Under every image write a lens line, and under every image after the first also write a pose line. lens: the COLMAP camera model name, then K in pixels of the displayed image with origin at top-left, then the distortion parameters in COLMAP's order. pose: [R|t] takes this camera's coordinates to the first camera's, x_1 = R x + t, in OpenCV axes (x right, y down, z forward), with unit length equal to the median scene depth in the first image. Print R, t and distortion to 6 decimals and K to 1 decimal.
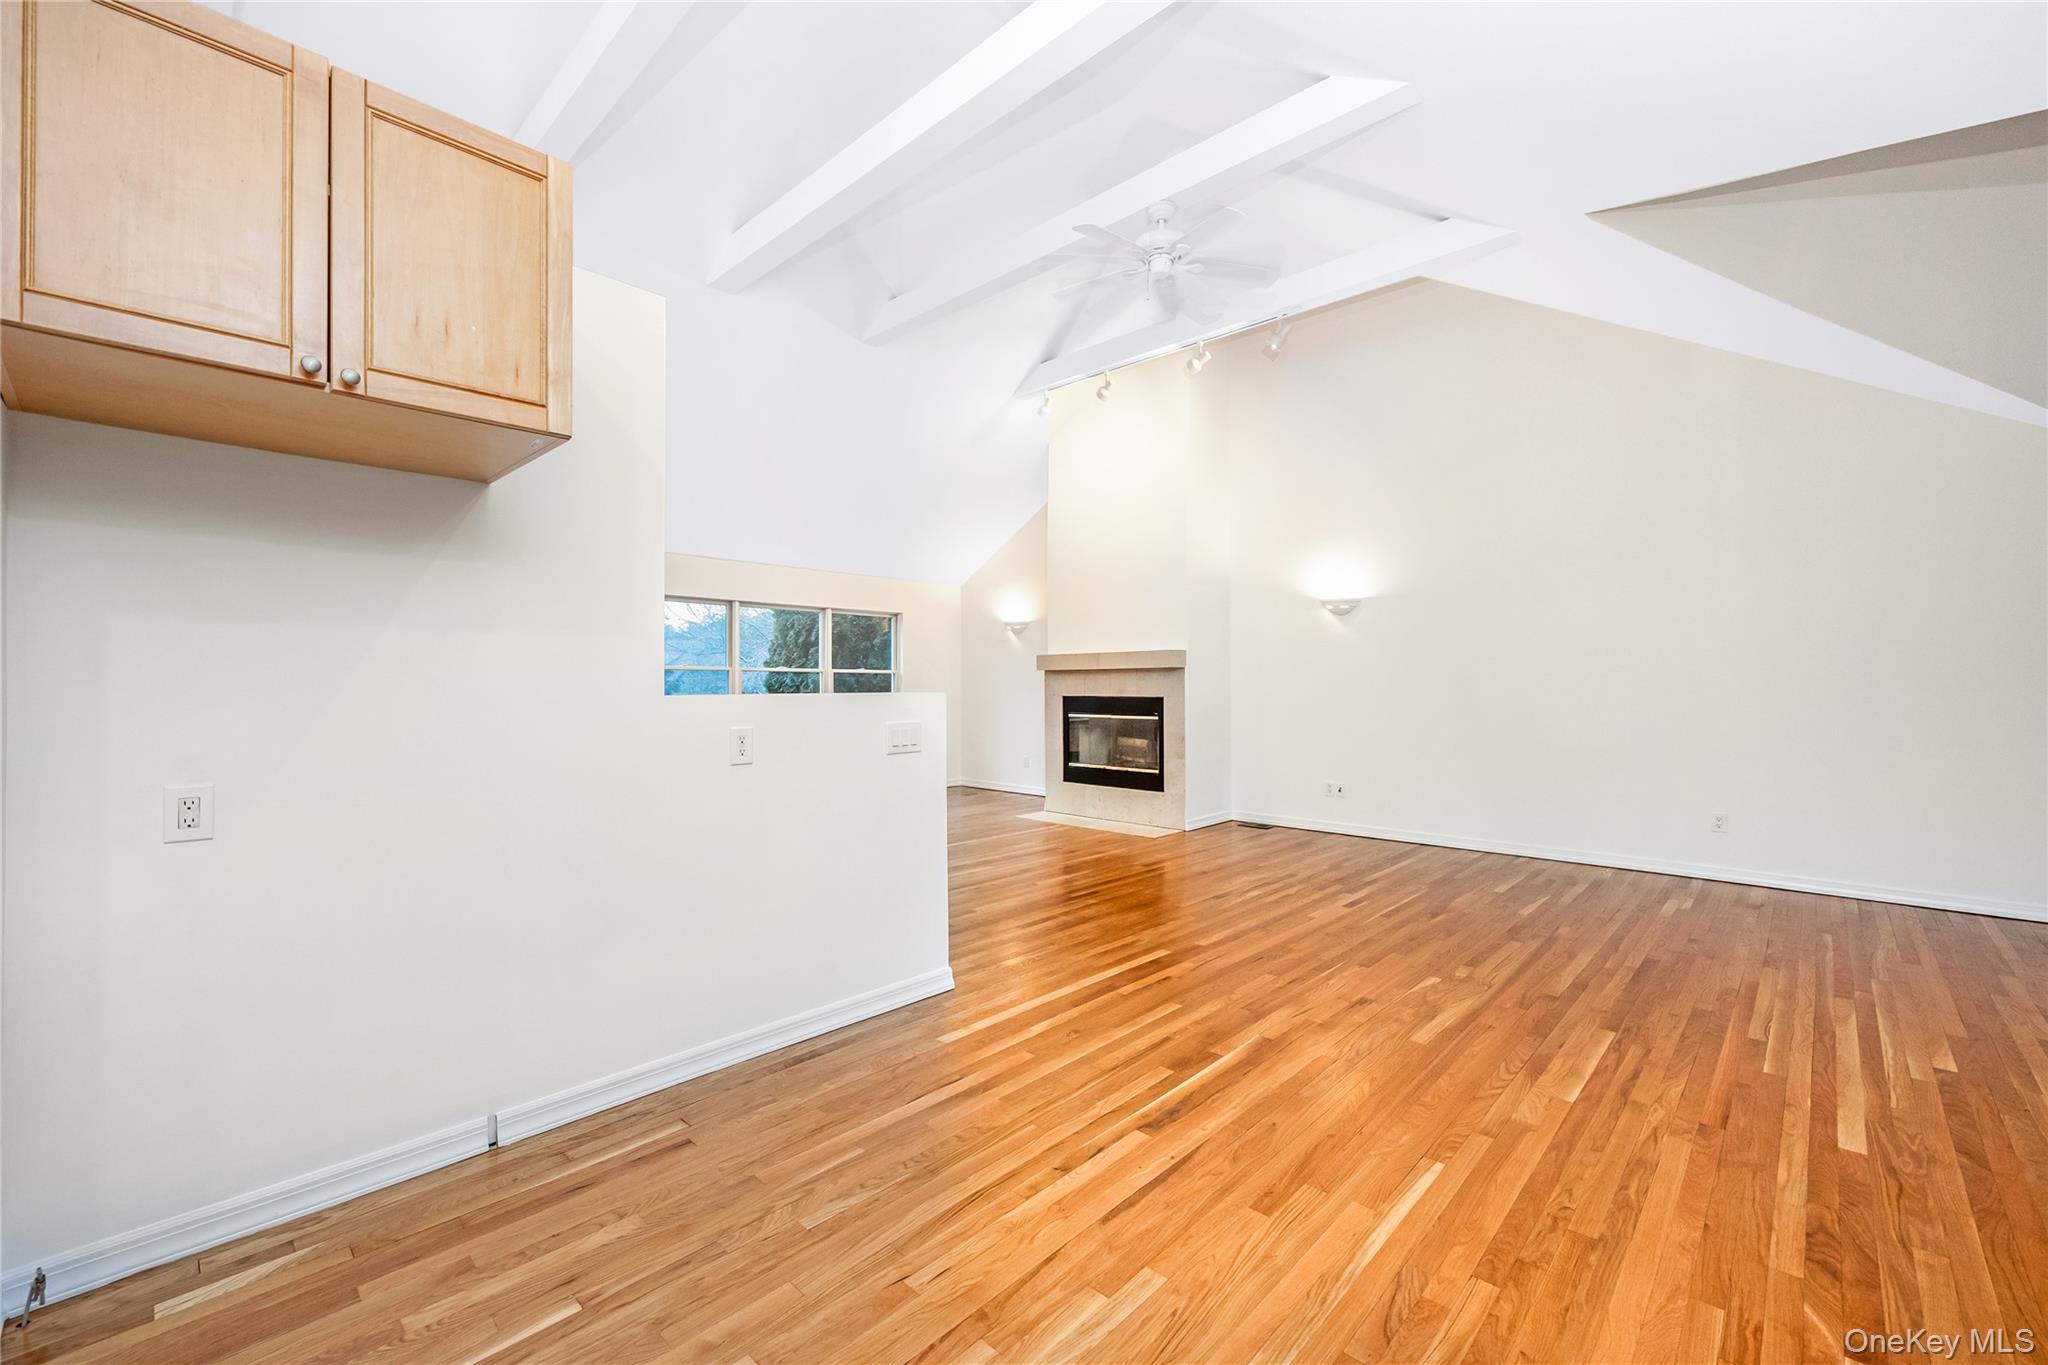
lens RADIAL K [[853.0, 0, 1025.7], [0, 853.0, 688.4], [0, 0, 1]] dist [-0.000712, -0.000043]
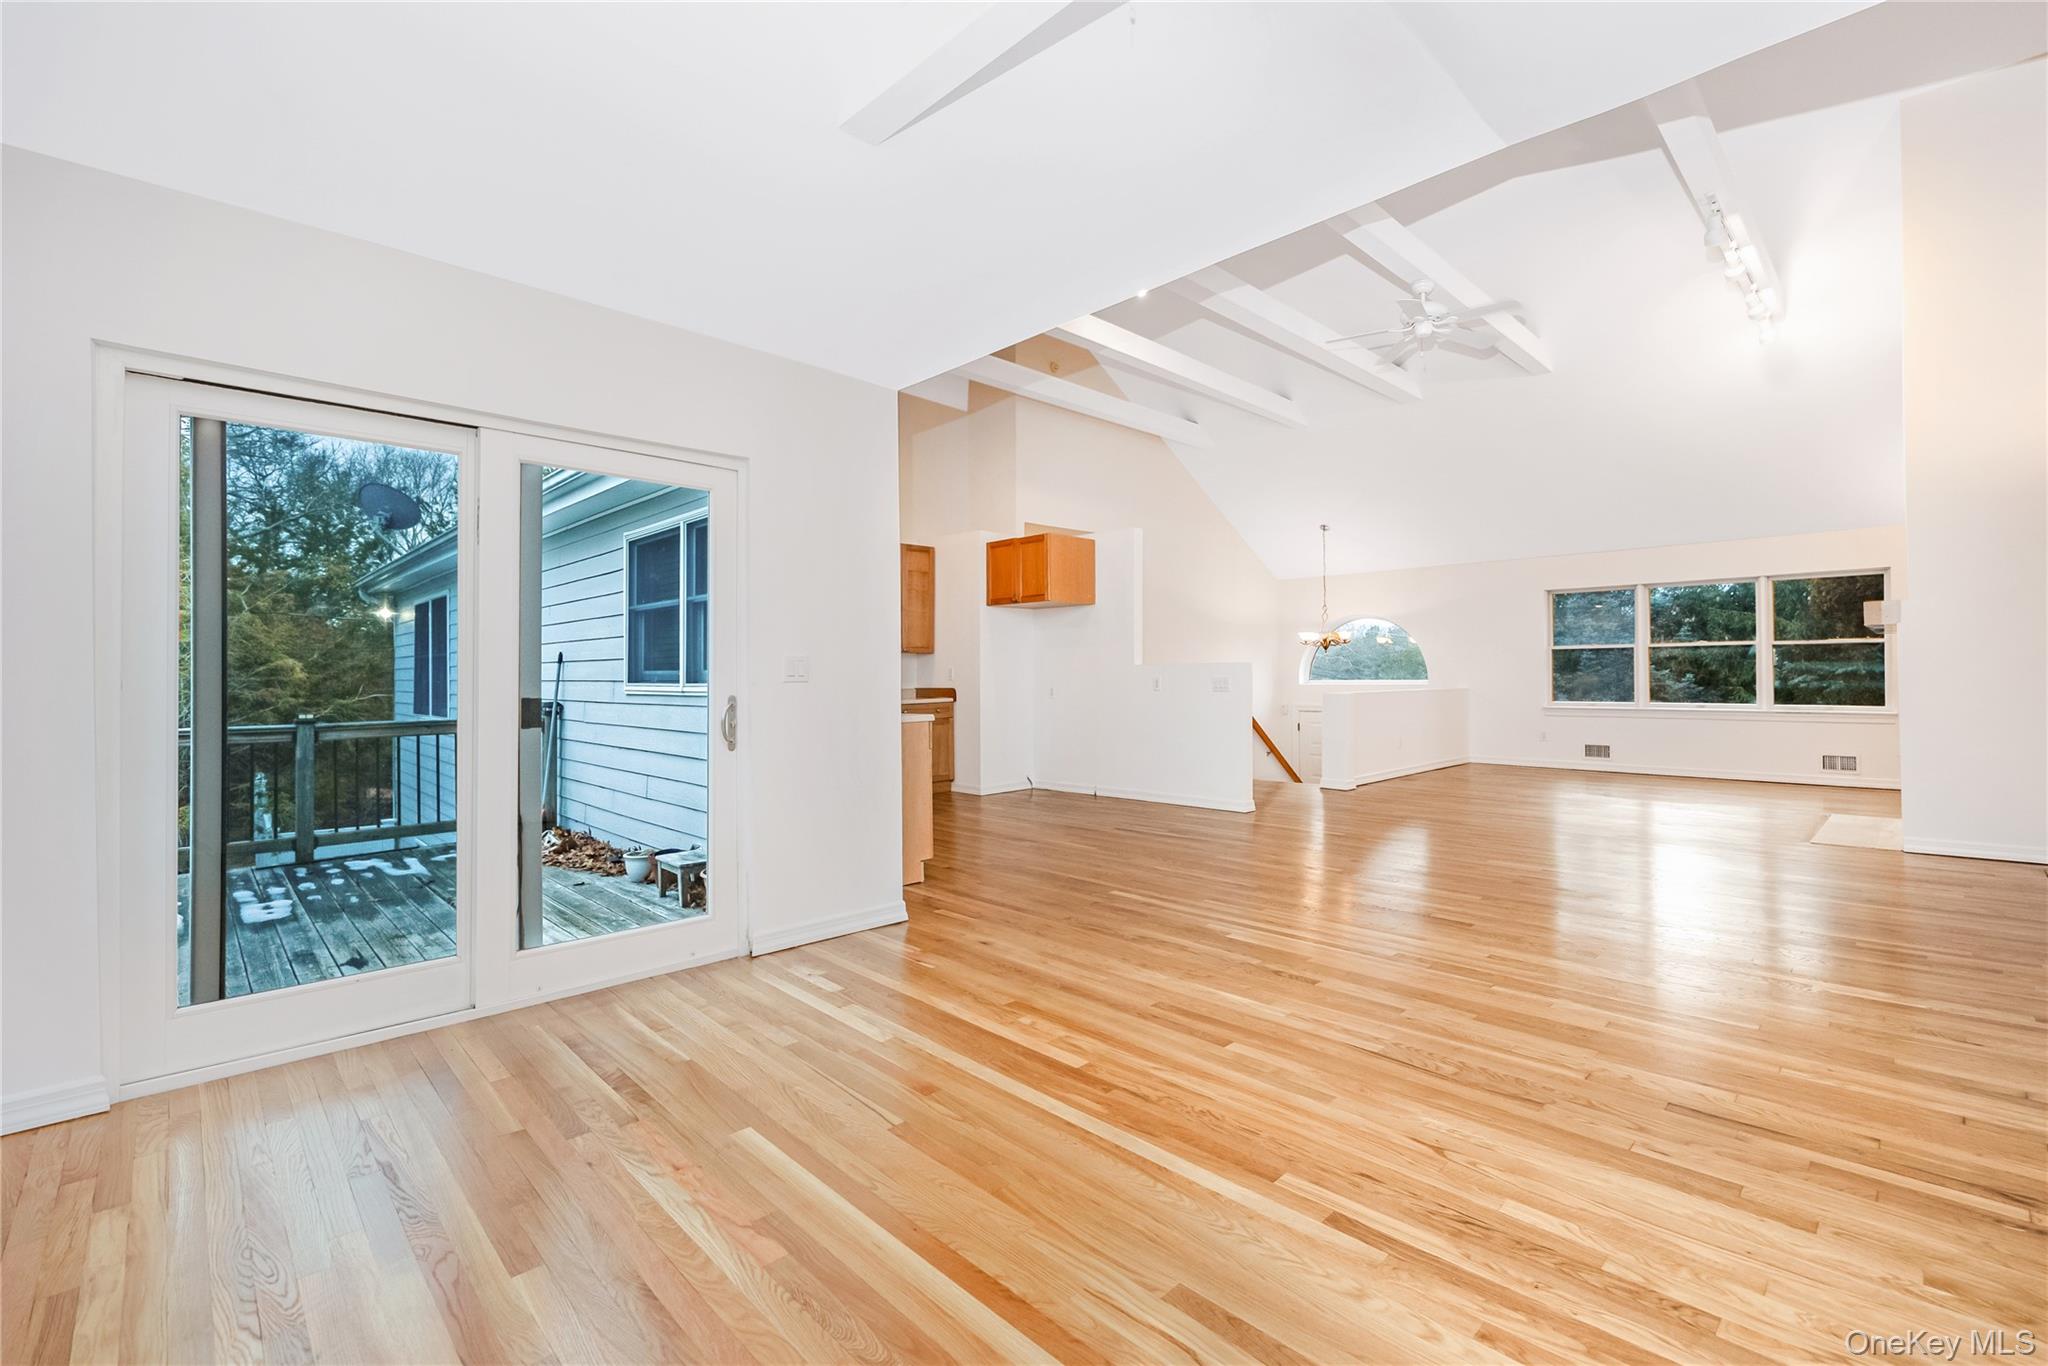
lens RADIAL K [[881.2, 0, 1027.6], [0, 881.2, 674.2], [0, 0, 1]] dist [-0.017854, 0.000080]
pose [[-0.042165, -0.001928, -0.999109, 0.829914], [0.003428, 0.999992, -0.002075, 0.014849], [0.999105, -0.003512, -0.042158, 0.245930]]
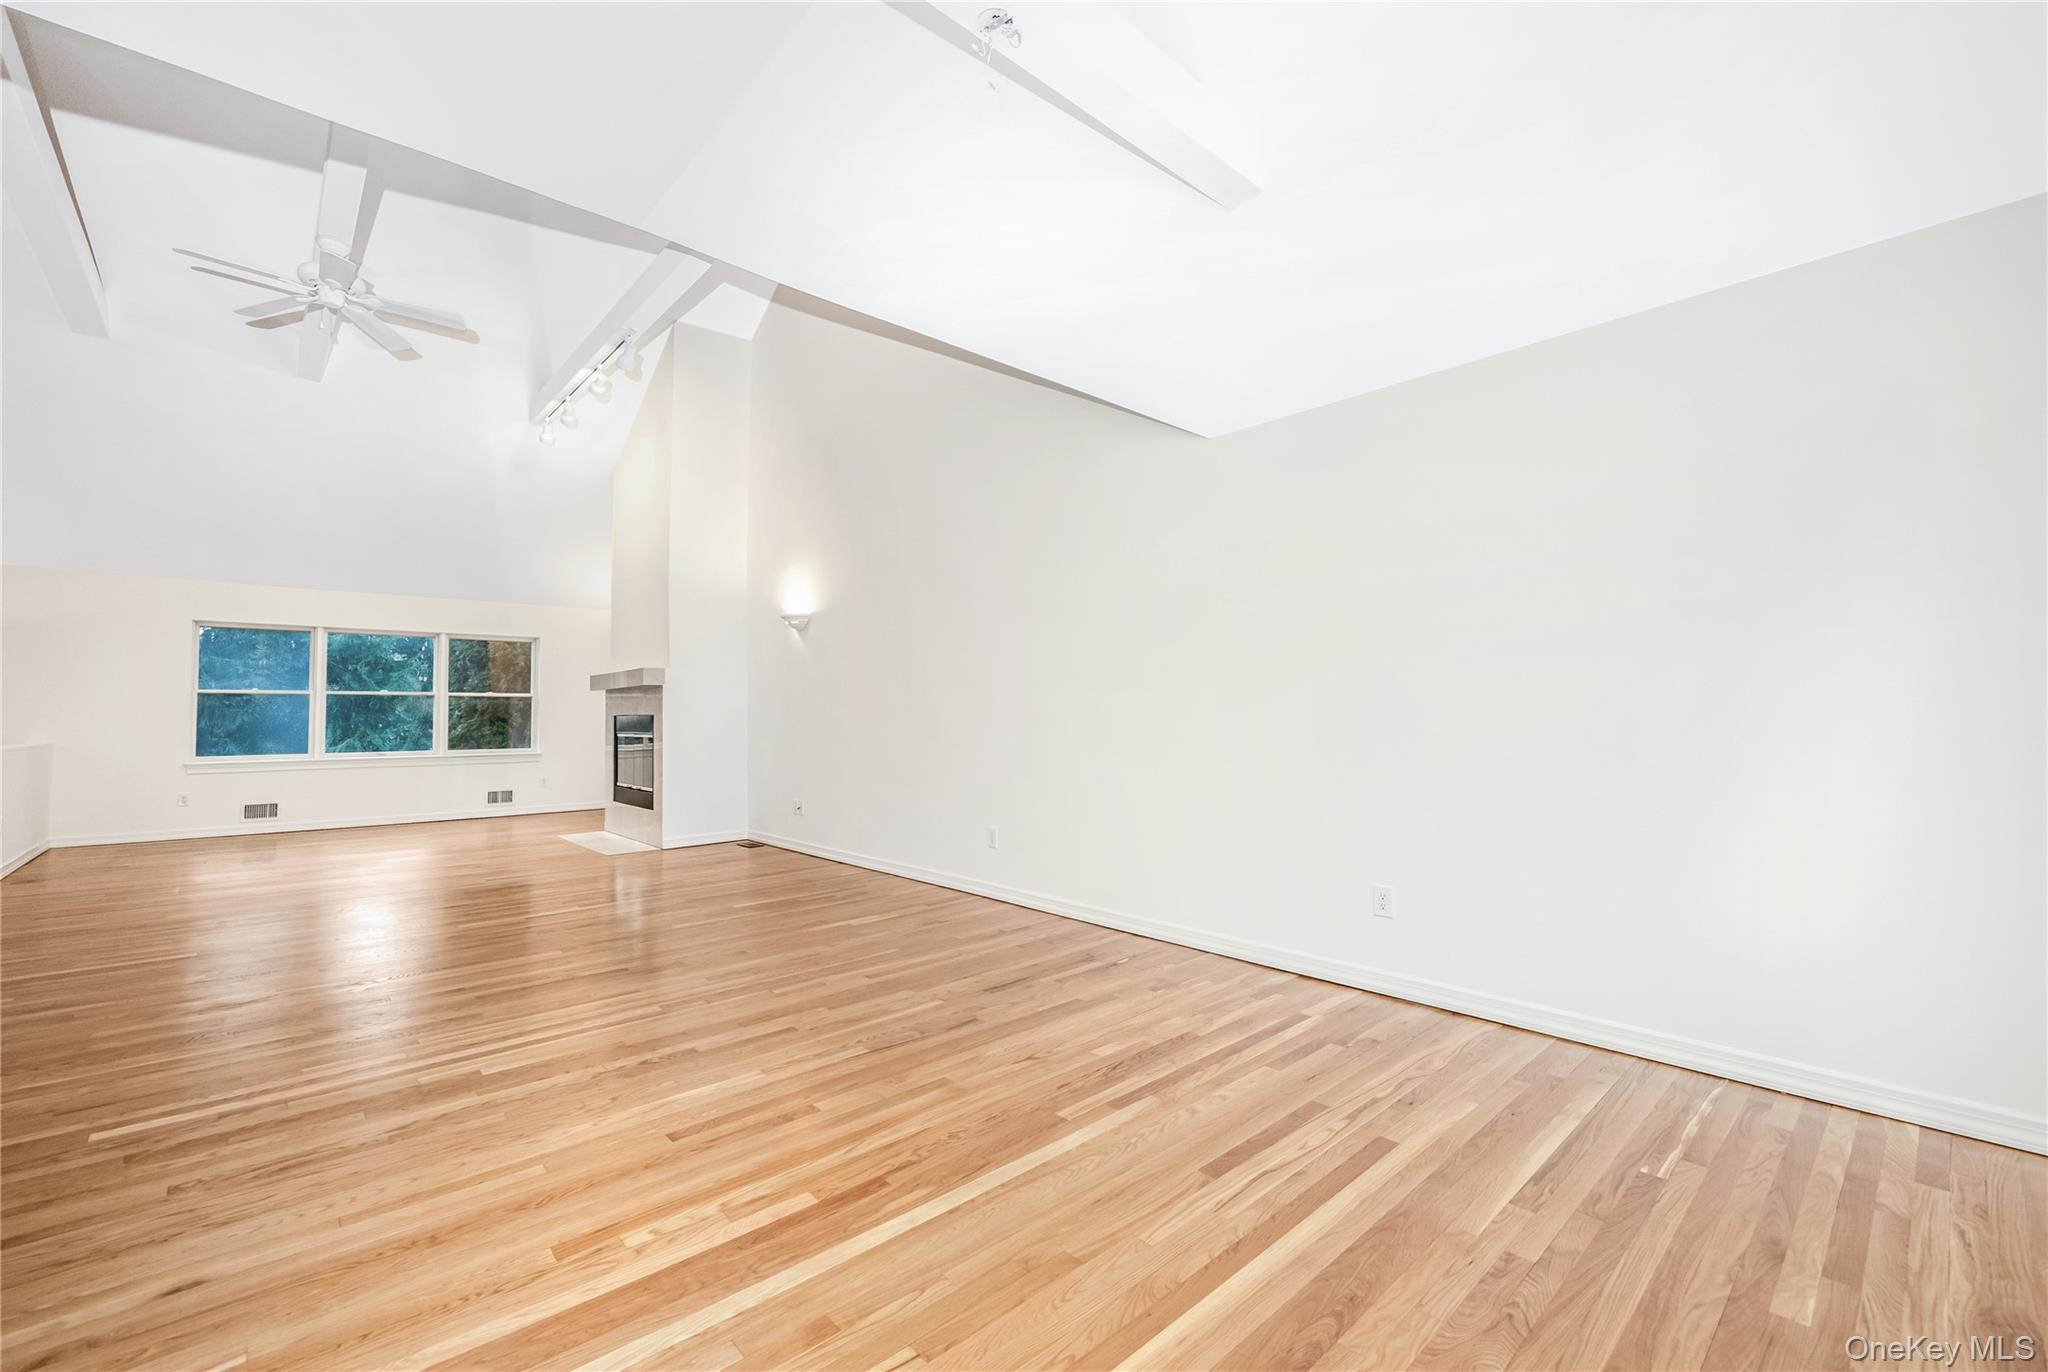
lens RADIAL K [[863.9, 0, 1028.8], [0, 863.9, 695.9], [0, 0, 1]] dist [-0.008922, 0.000241]
pose [[0.997403, -0.011795, -0.071053, 0.610322], [0.010293, 0.999716, -0.021476, 0.012571], [0.071286, 0.020689, 0.997241, 0.013170]]
